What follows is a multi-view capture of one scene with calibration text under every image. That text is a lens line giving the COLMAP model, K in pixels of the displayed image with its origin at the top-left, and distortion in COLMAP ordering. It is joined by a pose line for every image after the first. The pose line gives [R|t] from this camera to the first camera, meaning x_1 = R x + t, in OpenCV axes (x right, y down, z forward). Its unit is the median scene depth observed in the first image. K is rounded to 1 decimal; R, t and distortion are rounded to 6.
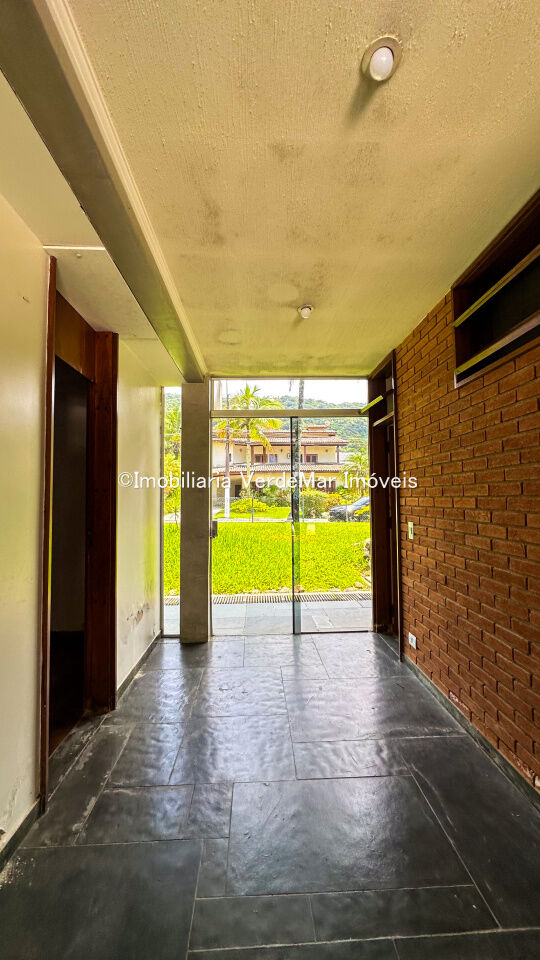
lens RADIAL K [[384.3, 0, 270.0], [0, 384.3, 480.0], [0, 0, 1]] dist [-0.001831, -0.000084]
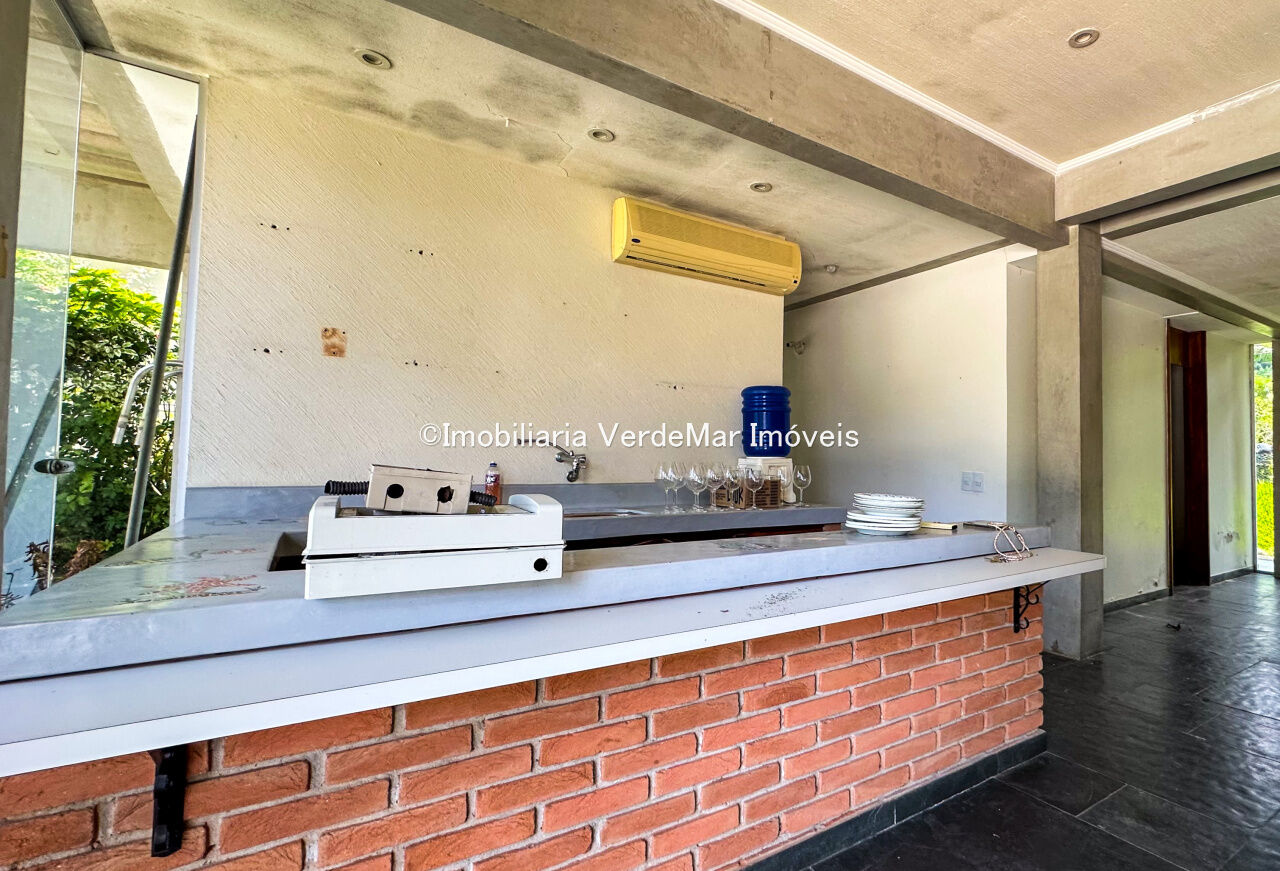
lens RADIAL K [[572.0, 0, 640.0], [0, 572.0, 435.5], [0, 0, 1]] dist [-0.002412, -0.000696]
pose [[0.462184, -0.016589, -0.886629, 0.443050], [0.024149, 0.999690, -0.006117, -0.013448], [0.886455, -0.018584, 0.462441, -1.617741]]
